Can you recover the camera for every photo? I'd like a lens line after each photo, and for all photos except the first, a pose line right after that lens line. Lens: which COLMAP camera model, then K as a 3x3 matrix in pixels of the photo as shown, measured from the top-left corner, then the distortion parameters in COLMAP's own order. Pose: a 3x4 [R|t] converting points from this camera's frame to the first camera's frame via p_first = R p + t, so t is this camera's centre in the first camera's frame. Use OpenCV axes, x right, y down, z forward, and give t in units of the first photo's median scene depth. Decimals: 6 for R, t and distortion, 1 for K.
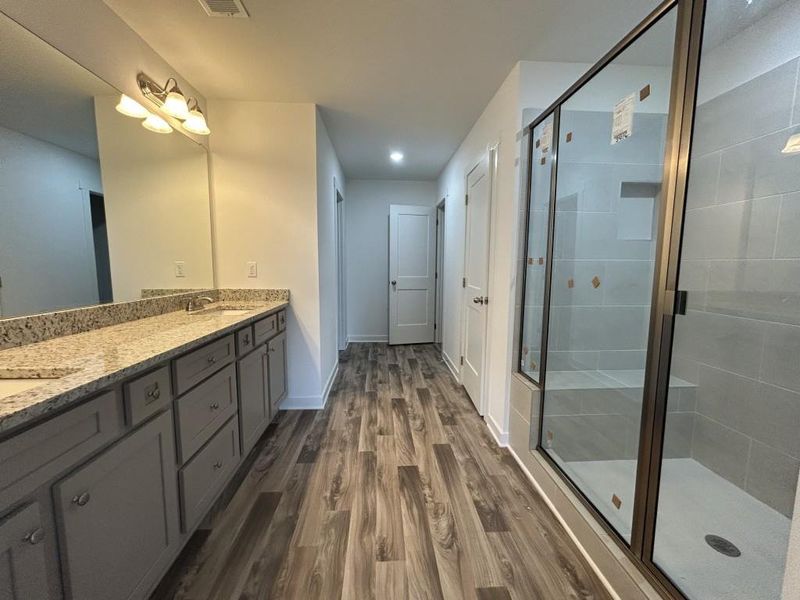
lens RADIAL K [[322.0, 0, 400.0], [0, 322.0, 300.0], [0, 0, 1]] dist [0.000470, 0.000296]
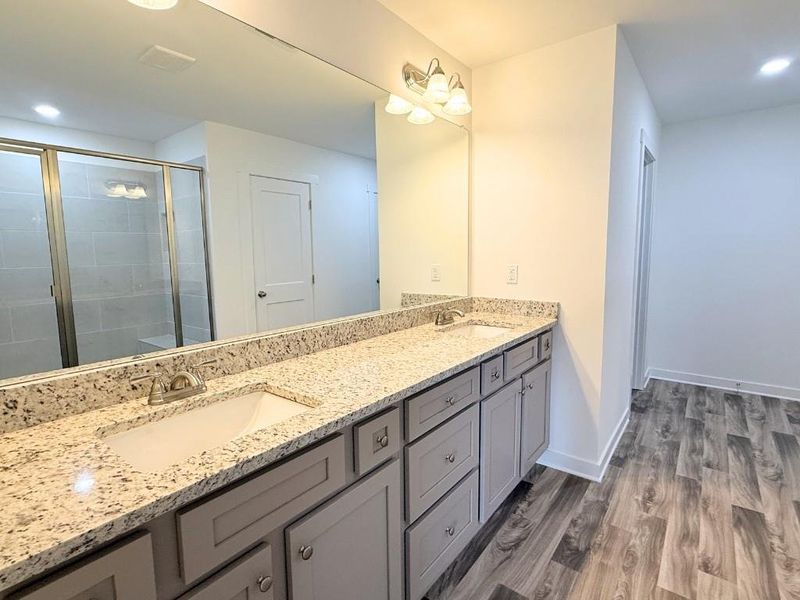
lens RADIAL K [[406.4, 0, 396.1], [0, 406.4, 297.0], [0, 0, 1]] dist [-0.000106, -0.000019]
pose [[0.748183, 0.055233, -0.661189, -0.025622], [-0.053956, 0.998293, 0.022339, -0.060276], [0.661295, 0.018961, 0.749886, 0.112315]]
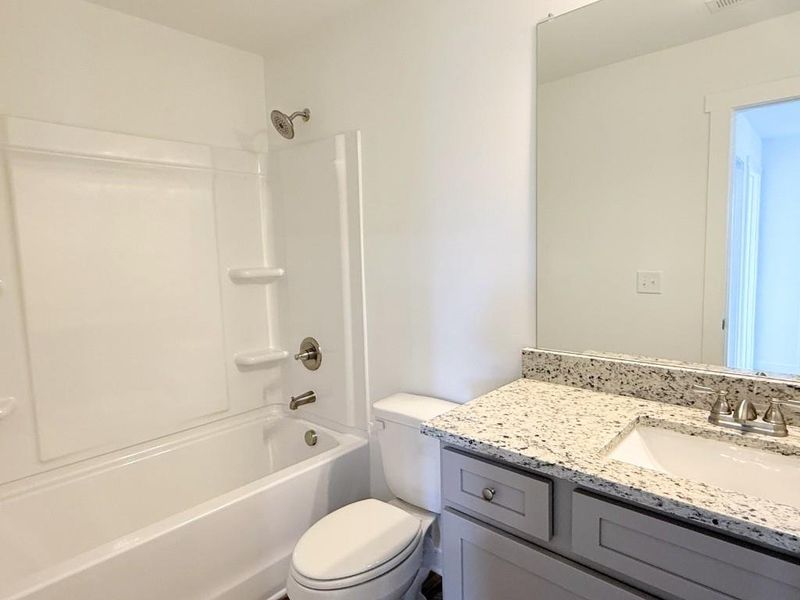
lens RADIAL K [[431.0, 0, 400.0], [0, 431.0, 300.0], [0, 0, 1]] dist [0.002751, 0.000667]
pose [[-0.719327, 0.071047, -0.691029, 0.029473], [-0.054901, 0.985830, 0.158506, -0.105082], [0.692499, 0.151956, -0.705234, 0.412883]]
